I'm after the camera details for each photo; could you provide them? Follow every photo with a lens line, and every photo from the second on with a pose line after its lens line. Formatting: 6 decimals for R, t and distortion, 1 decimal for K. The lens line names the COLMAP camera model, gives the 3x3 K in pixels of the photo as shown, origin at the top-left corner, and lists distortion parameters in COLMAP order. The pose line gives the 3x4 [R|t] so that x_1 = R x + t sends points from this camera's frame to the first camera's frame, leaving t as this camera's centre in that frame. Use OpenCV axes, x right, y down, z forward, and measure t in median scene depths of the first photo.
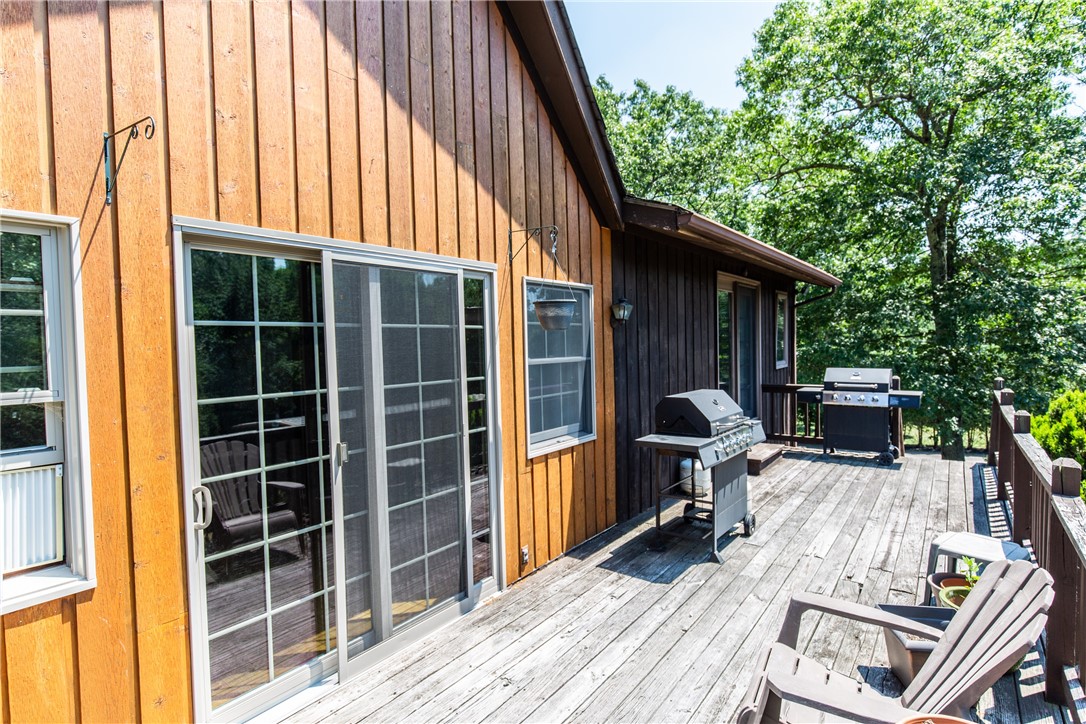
lens RADIAL K [[577.4, 0, 542.6], [0, 577.4, 356.9], [0, 0, 1]] dist [0.005440, -0.000960]
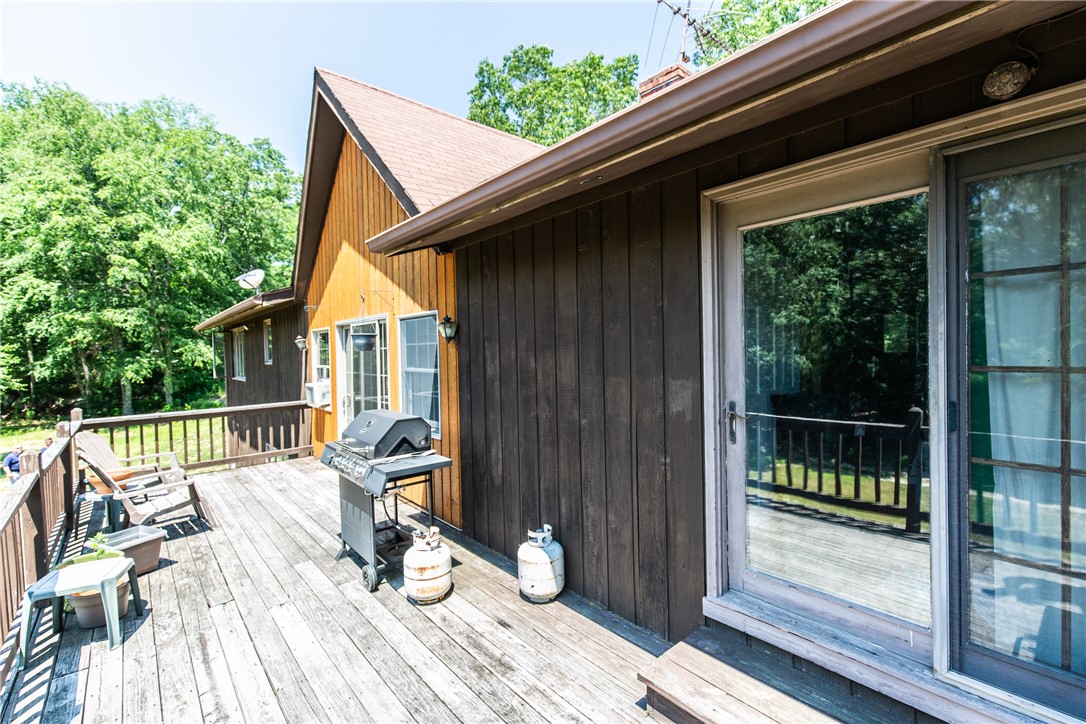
lens RADIAL K [[485.3, 0, 545.4], [0, 485.3, 358.2], [0, 0, 1]] dist [0.006560, -0.000587]
pose [[-0.237533, 0.043397, -0.970410, 1.015926], [0.000594, 0.999008, 0.044531, -0.069859], [0.971379, 0.010001, -0.237323, 1.469127]]
